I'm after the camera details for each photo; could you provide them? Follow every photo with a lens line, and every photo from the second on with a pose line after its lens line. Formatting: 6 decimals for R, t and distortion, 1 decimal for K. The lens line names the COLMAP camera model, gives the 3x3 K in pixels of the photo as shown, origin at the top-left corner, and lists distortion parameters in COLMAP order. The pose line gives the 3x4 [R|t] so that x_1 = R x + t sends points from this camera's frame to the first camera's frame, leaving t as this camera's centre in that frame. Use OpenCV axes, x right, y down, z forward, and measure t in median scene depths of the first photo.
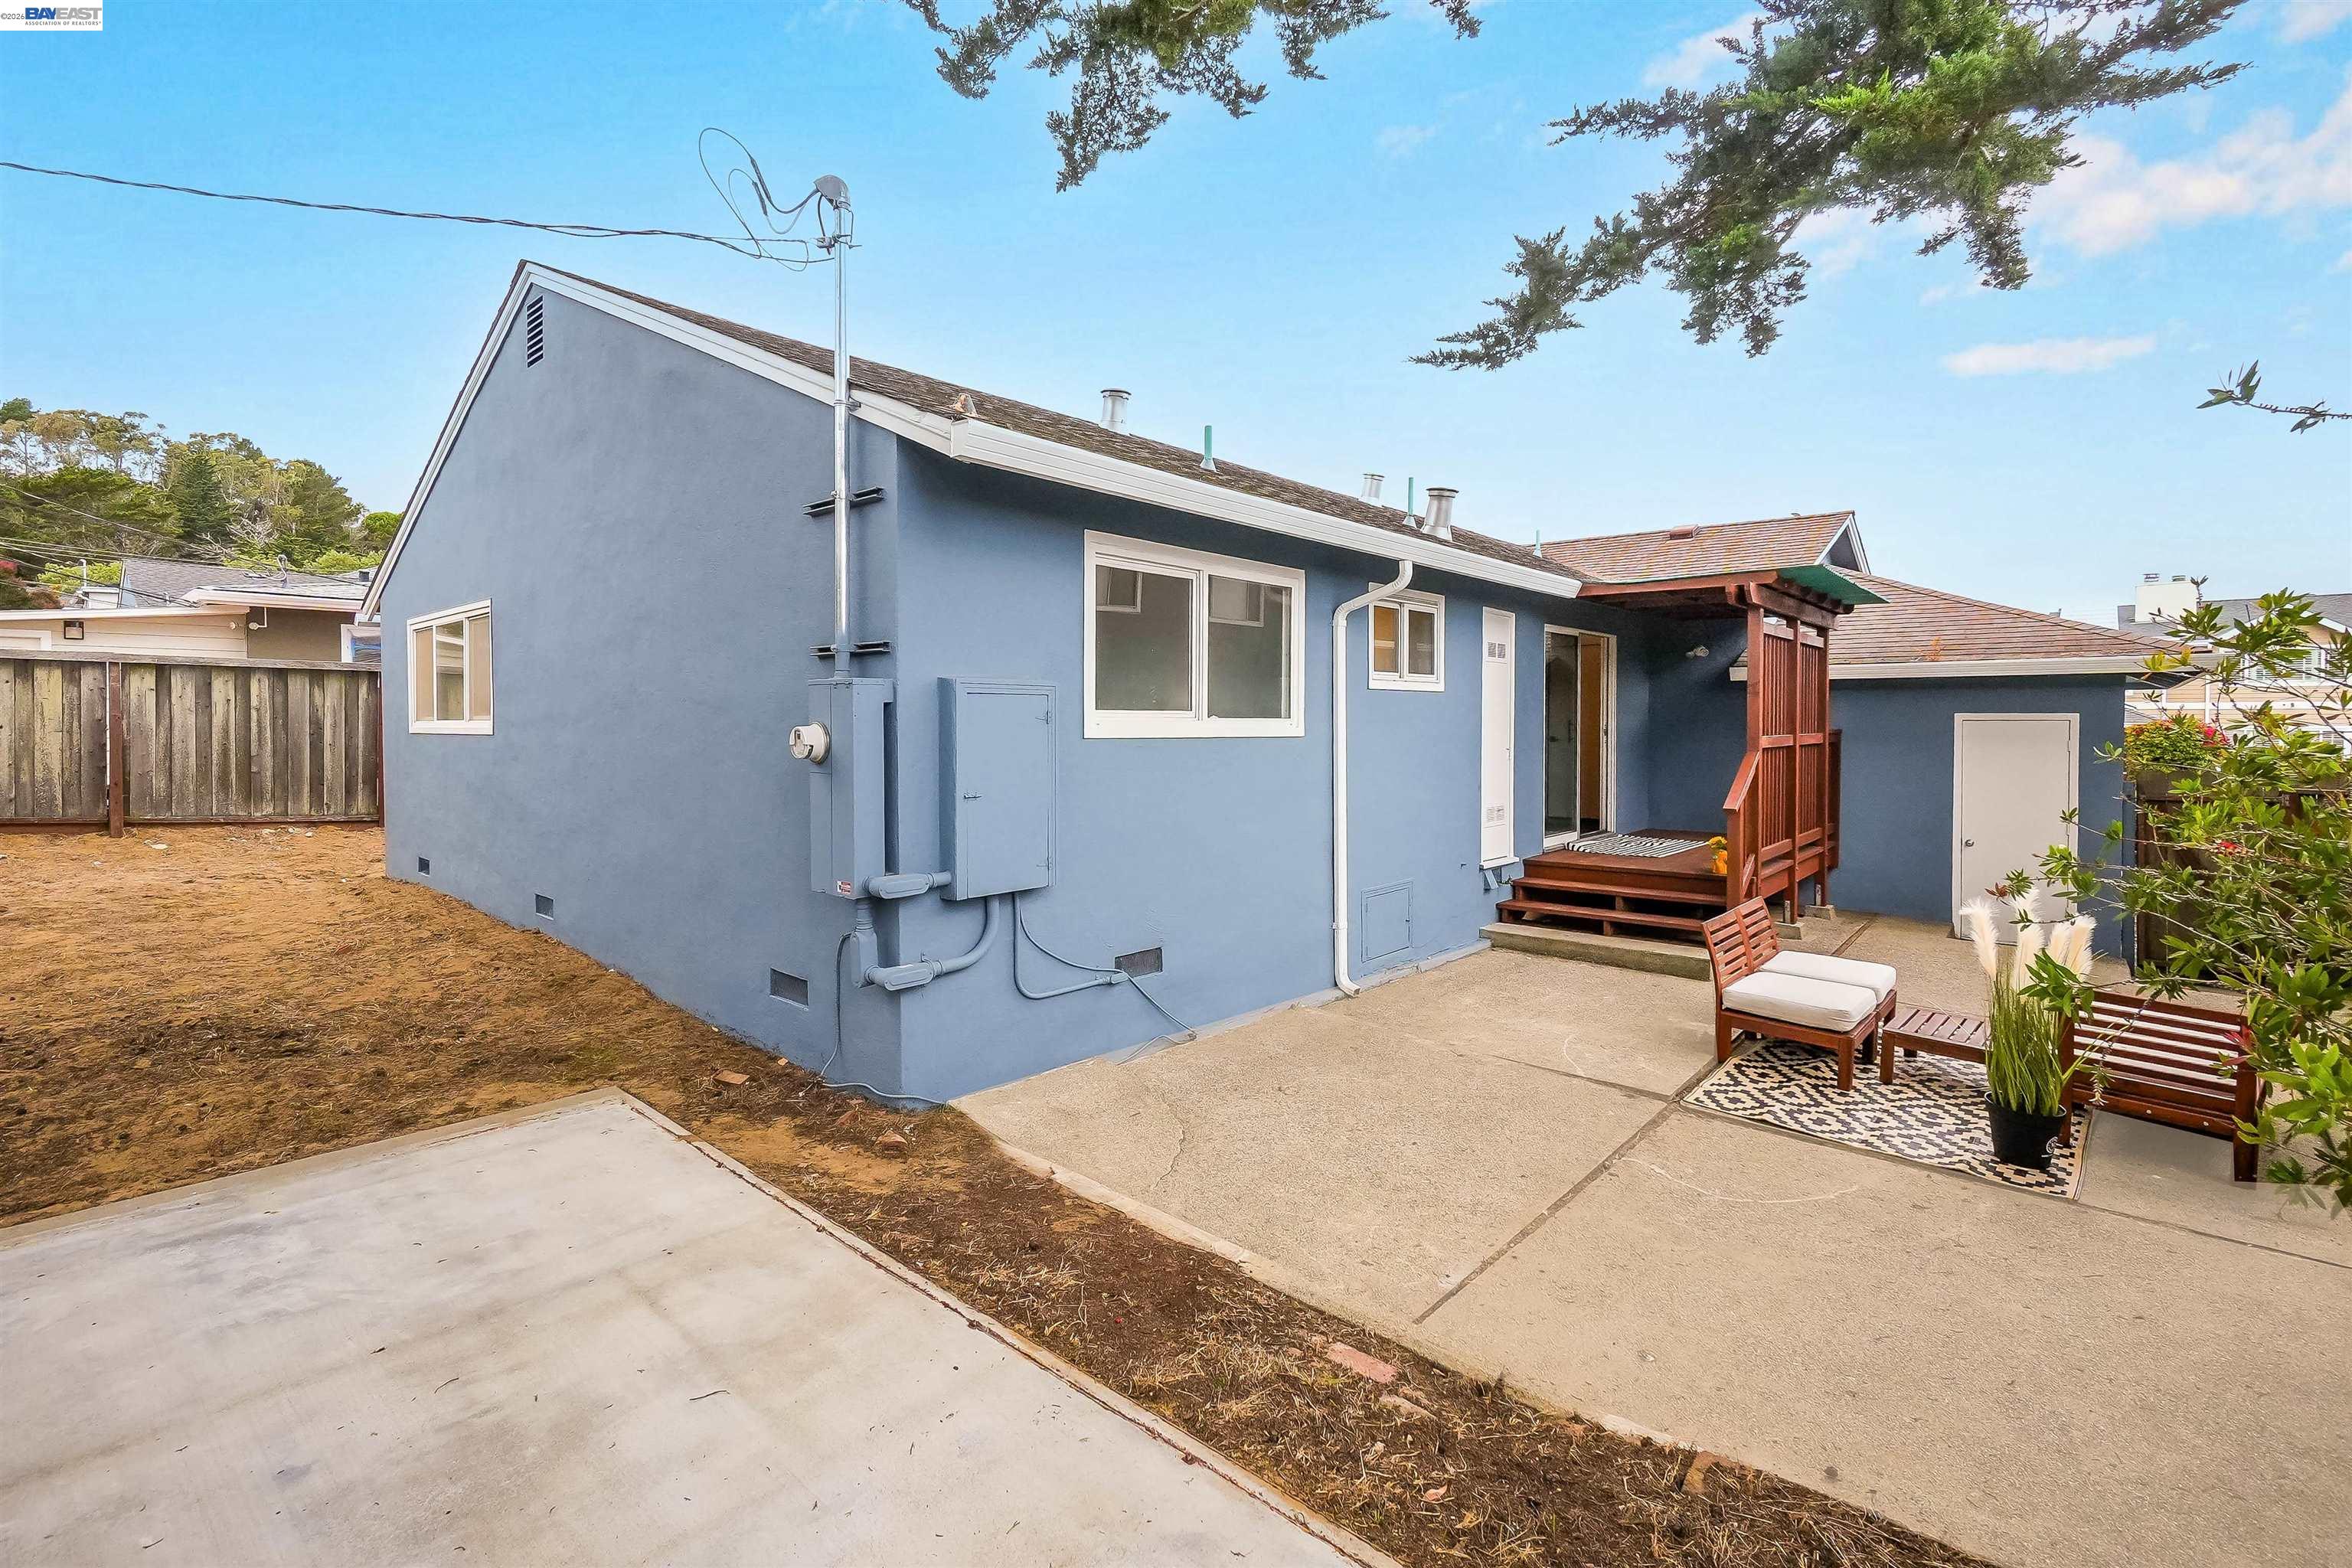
lens RADIAL K [[1081.5, 0, 1176.8], [0, 1081.5, 737.0], [0, 0, 1]] dist [-0.004529, -0.000115]
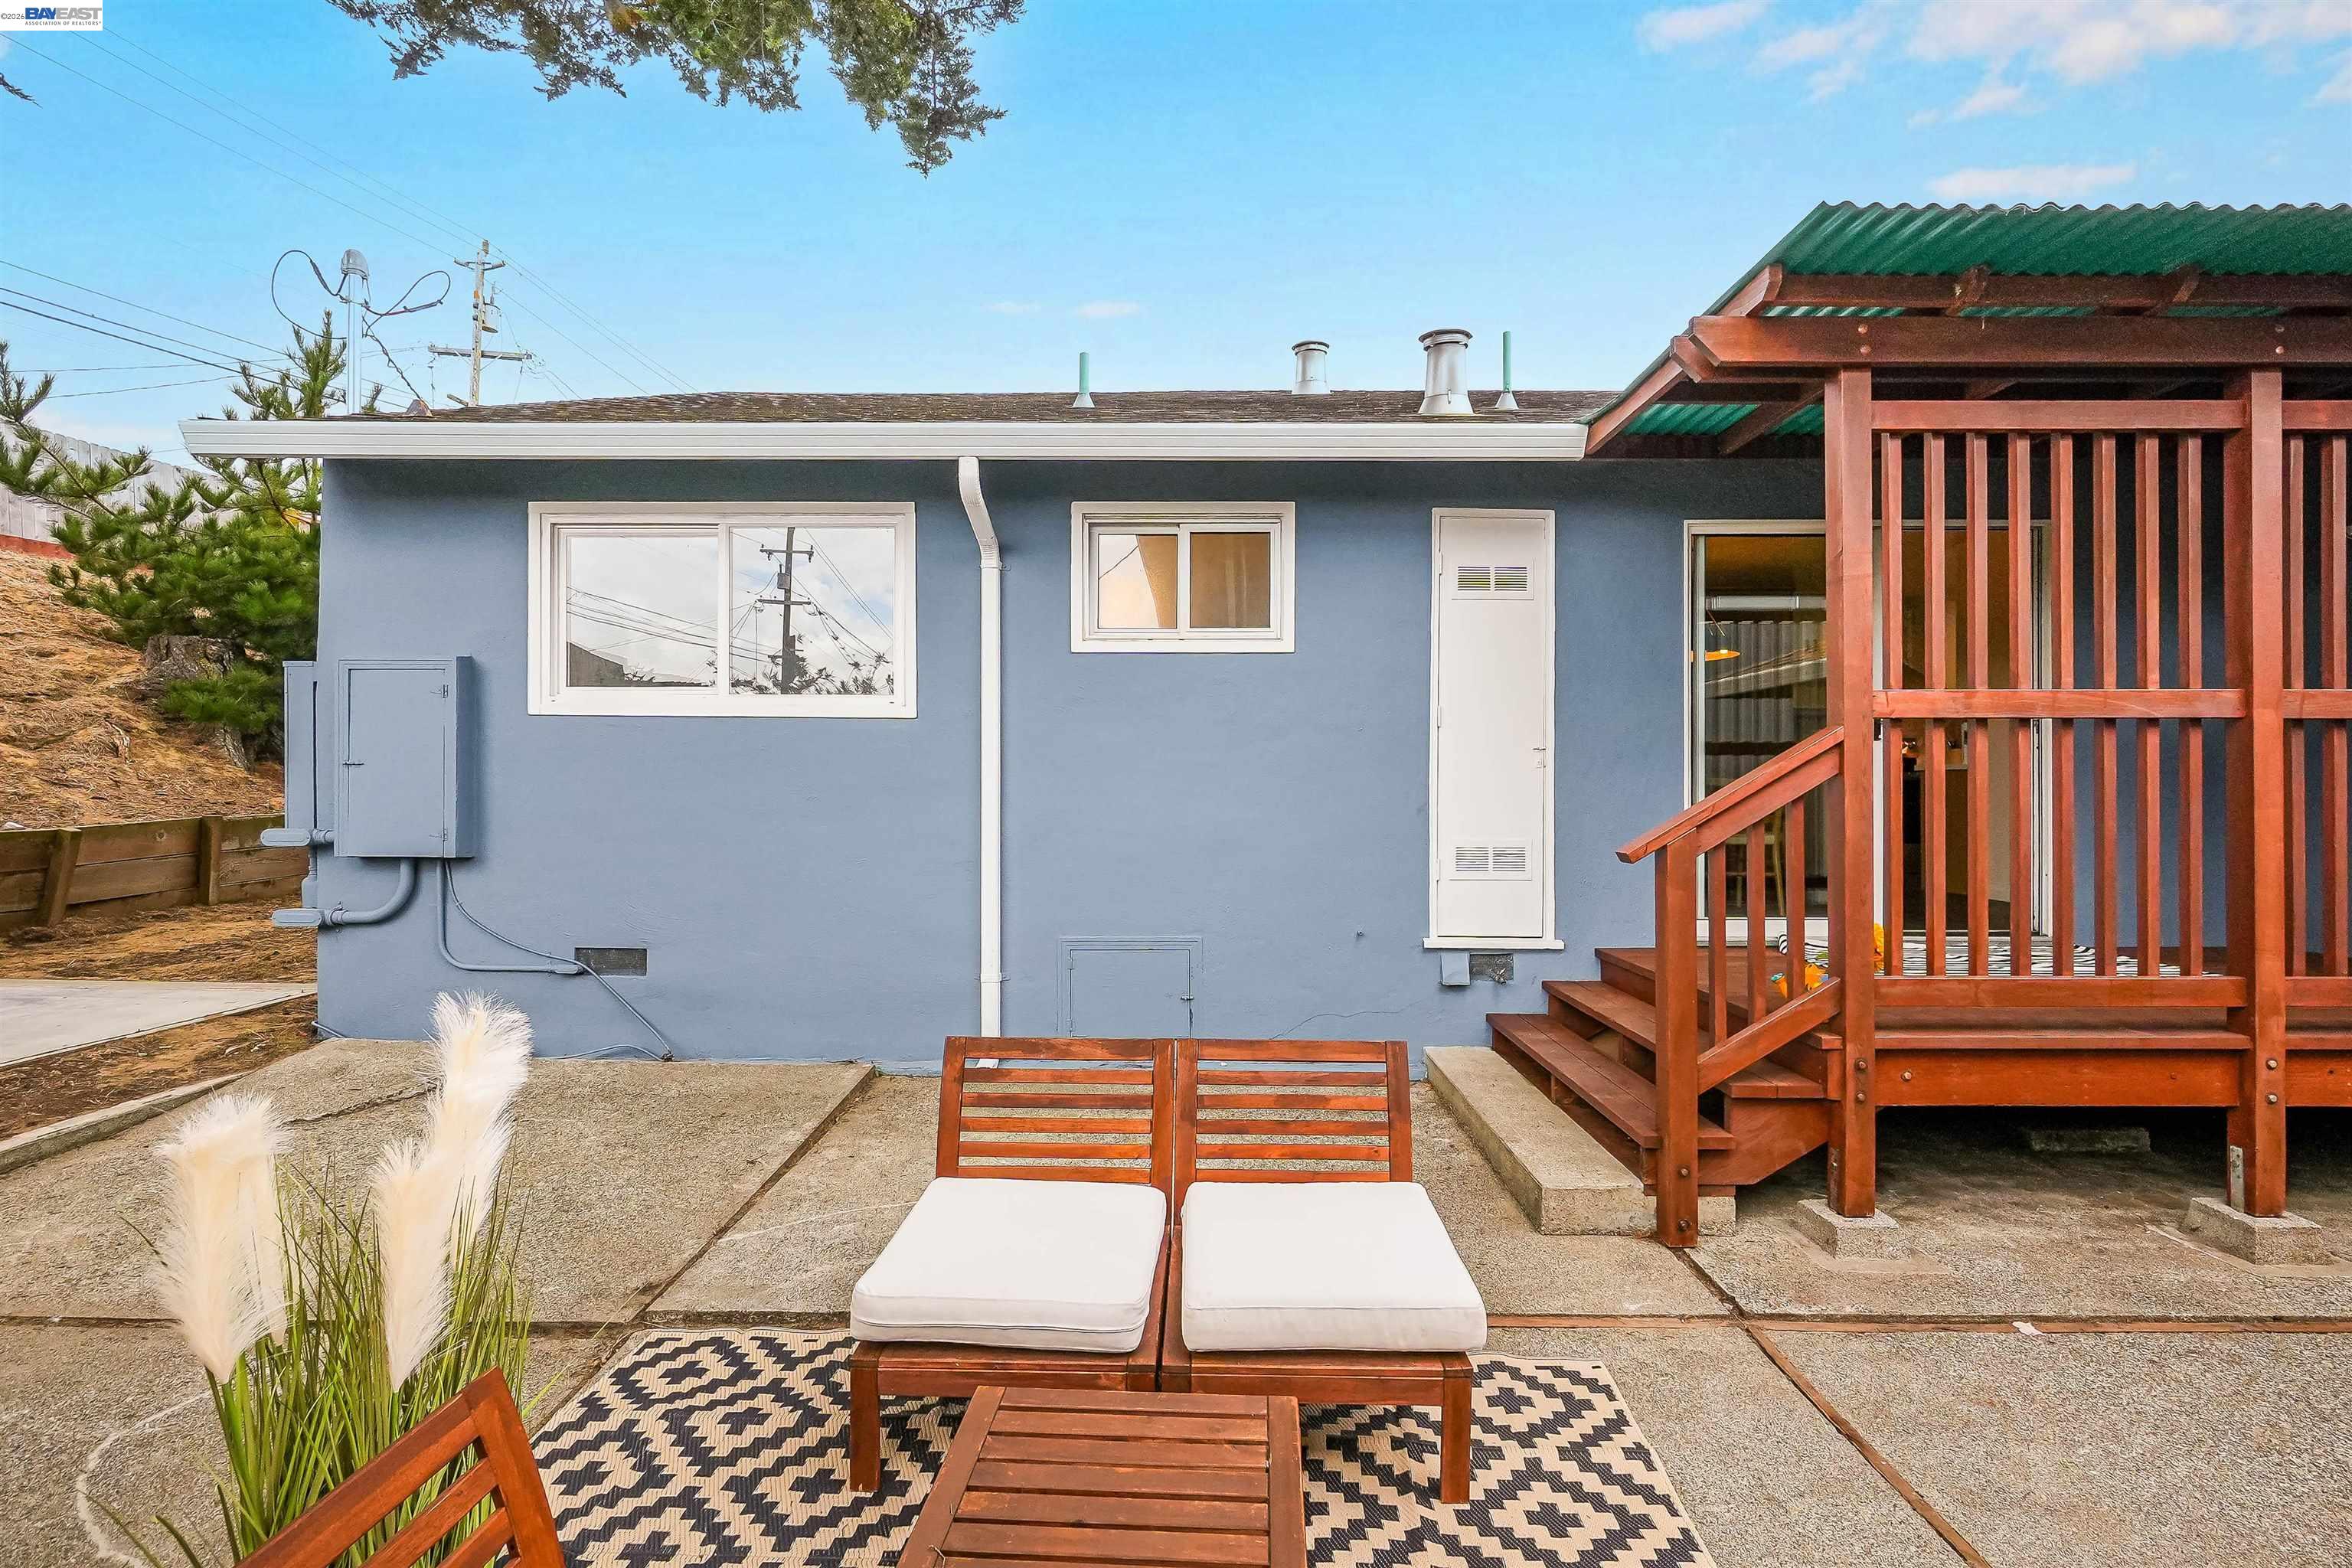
lens RADIAL K [[1029.2, 0, 1176.0], [0, 1029.2, 784.0], [0, 0, 1]] dist [0.001985, 0.000861]
pose [[0.645969, 0.000596, -0.763363, 0.525373], [-0.012284, 0.999878, -0.009614, 0.033479], [0.763265, 0.015588, 0.645898, 0.439698]]
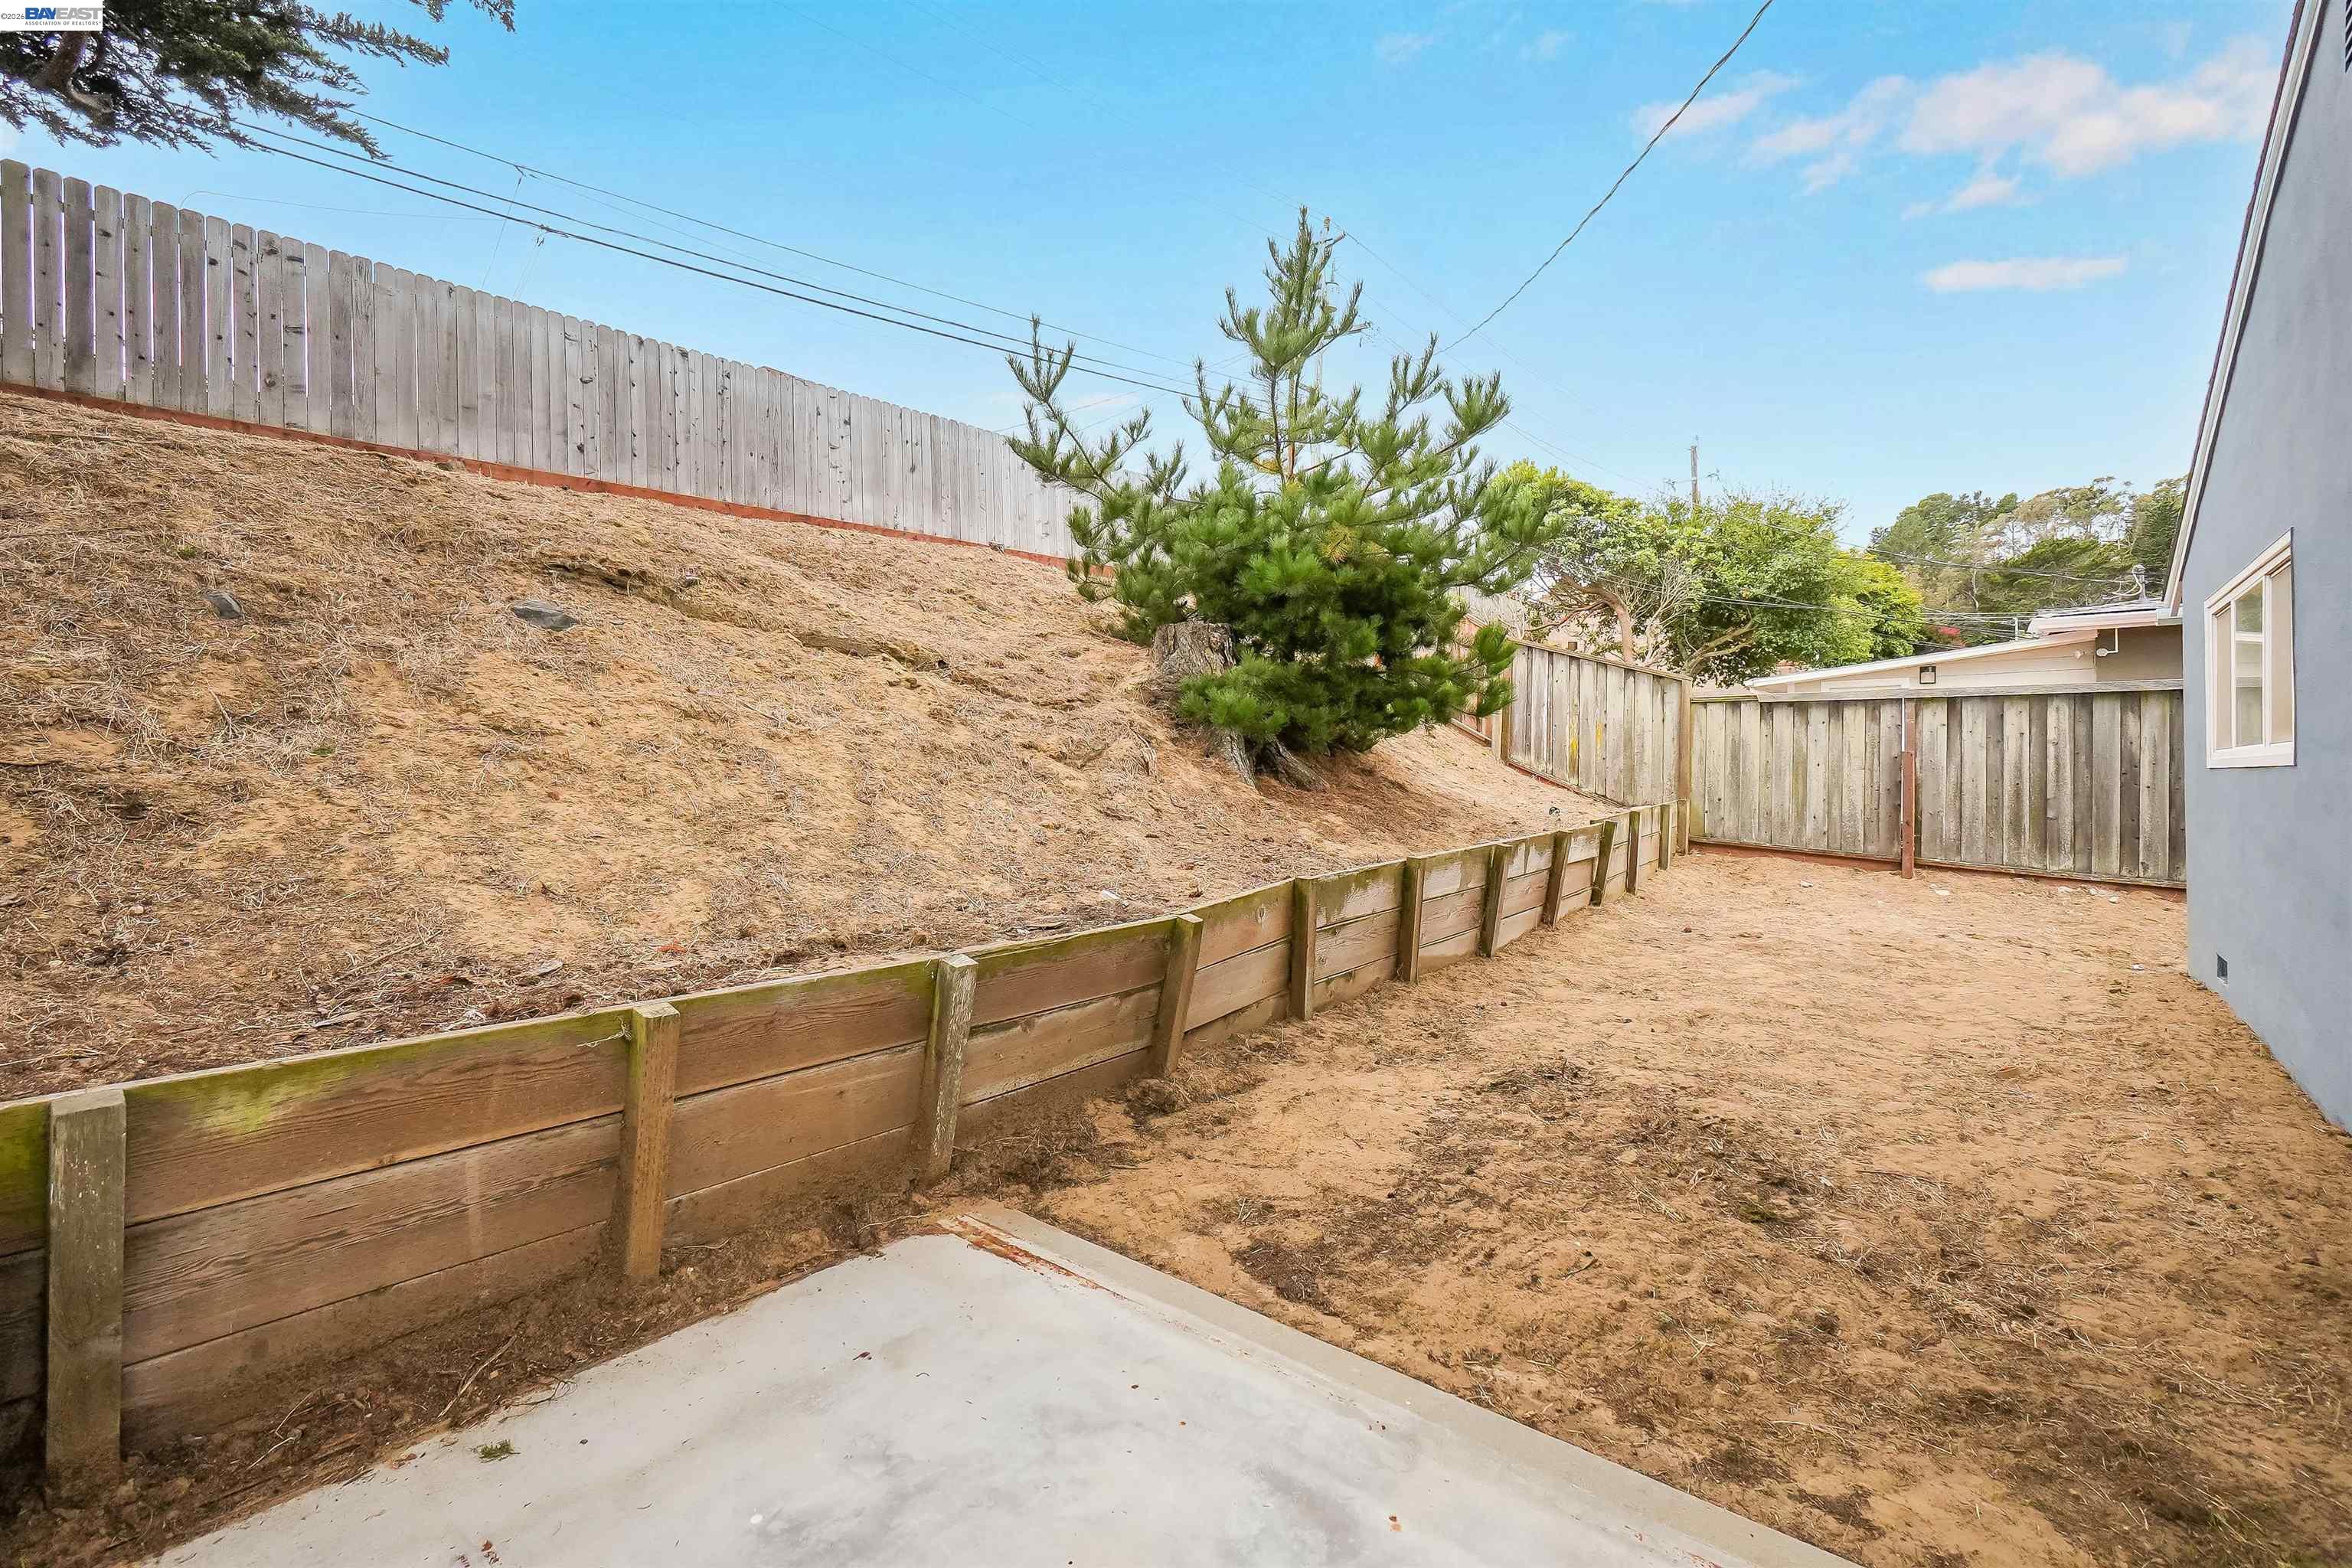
lens RADIAL K [[1023.6, 0, 1176.0], [0, 1023.6, 784.0], [0, 0, 1]] dist [-0.008178, 0.000272]
pose [[0.049661, 0.012220, -0.998691, -0.098006], [-0.016033, 0.999806, 0.011437, 0.008361], [0.998637, 0.015444, 0.049848, 0.290144]]
